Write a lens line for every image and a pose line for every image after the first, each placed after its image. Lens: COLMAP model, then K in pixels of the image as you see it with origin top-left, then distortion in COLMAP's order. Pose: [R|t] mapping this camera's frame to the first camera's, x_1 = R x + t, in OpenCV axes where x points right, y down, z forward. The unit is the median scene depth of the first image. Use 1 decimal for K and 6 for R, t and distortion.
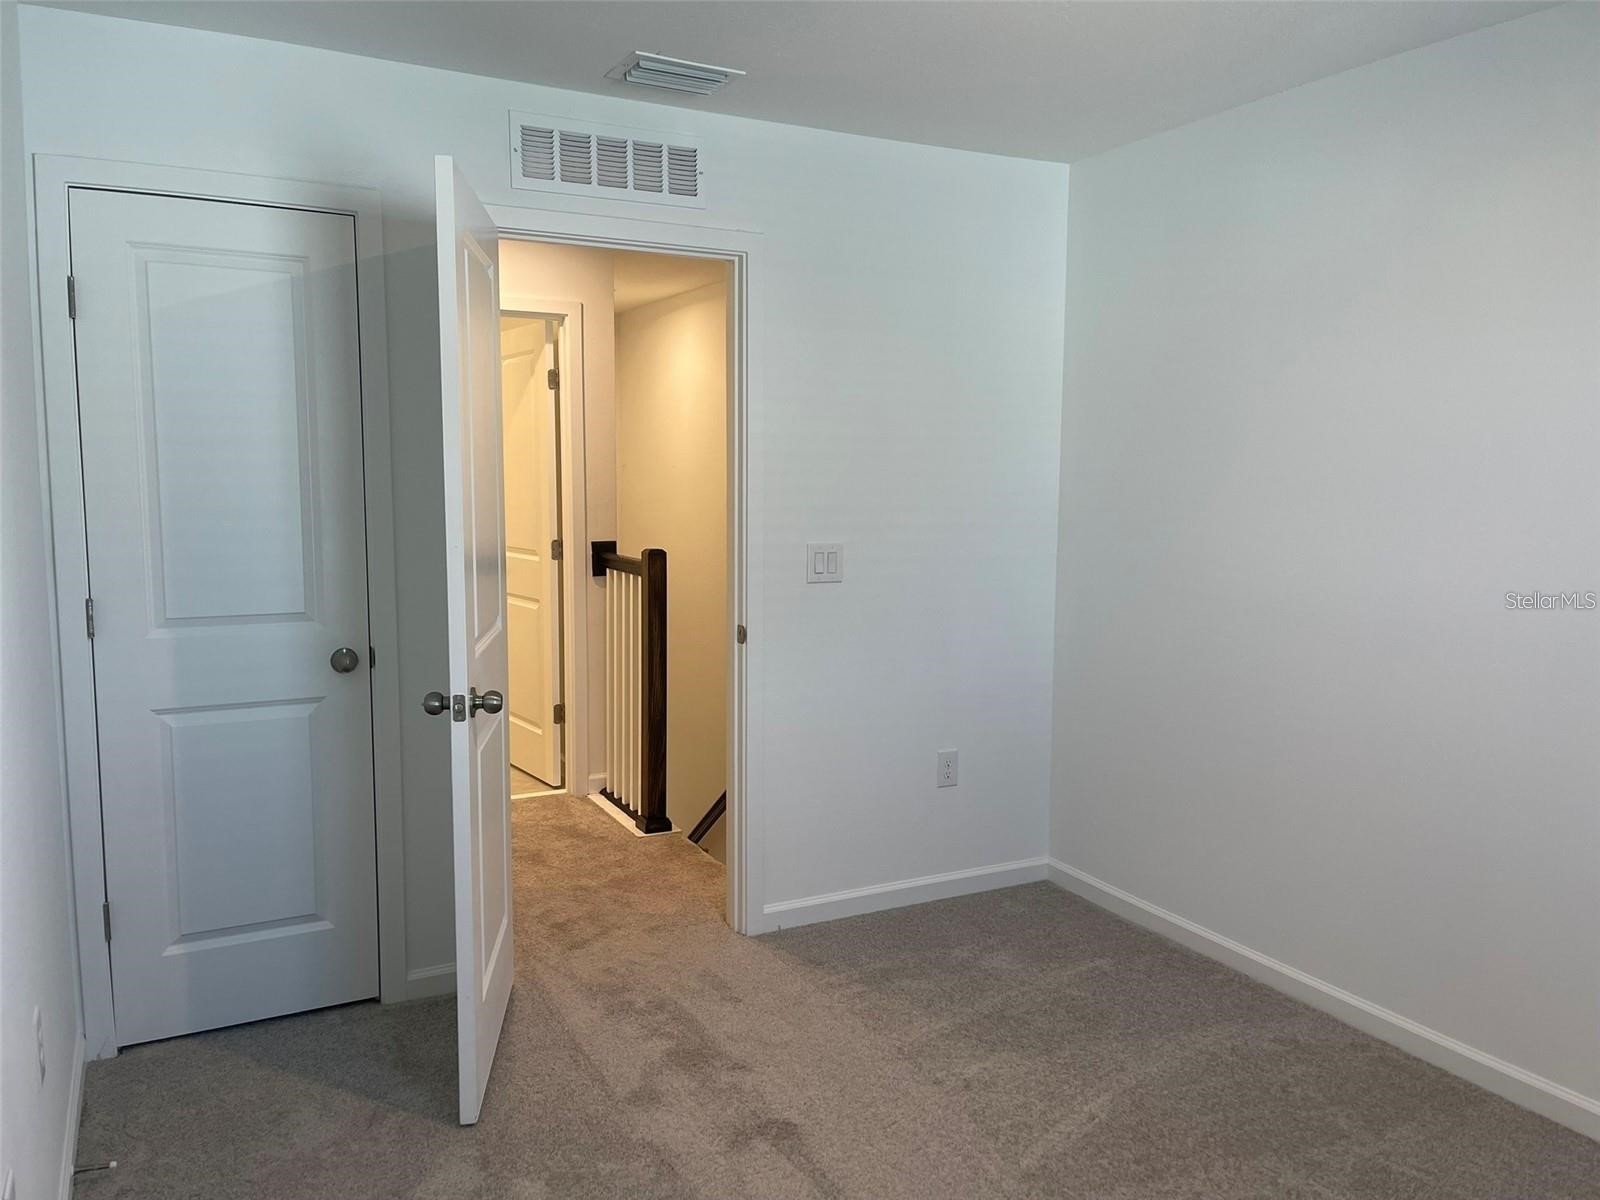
lens RADIAL K [[1220.5, 0, 804.8], [0, 1220.5, 598.8], [0, 0, 1]] dist [0.048066, -0.051702]
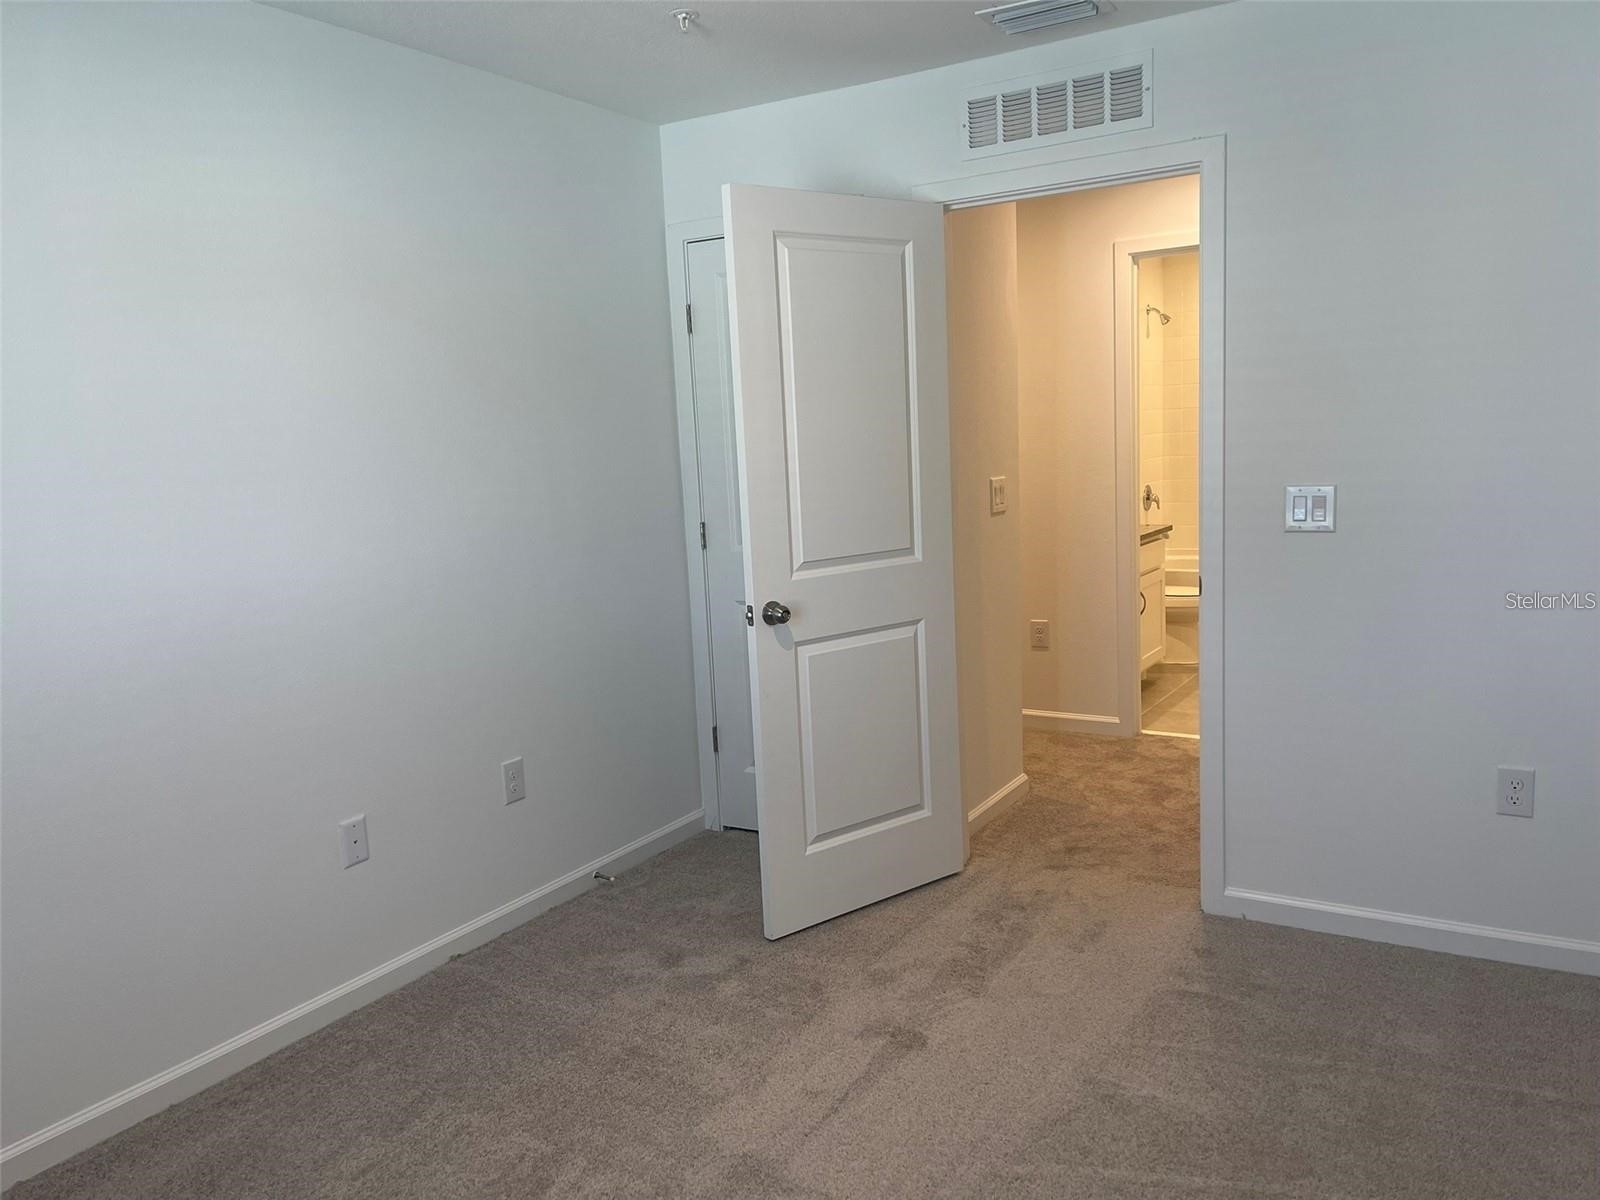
lens RADIAL K [[1220.5, 0, 804.6], [0, 1220.5, 599.5], [0, 0, 1]] dist [0.048066, -0.051702]
pose [[0.503613, 0.089727, -0.859257, 0.637191], [-0.039976, 0.995947, 0.080571, -0.024722], [0.863004, -0.006227, 0.505159, 0.302137]]
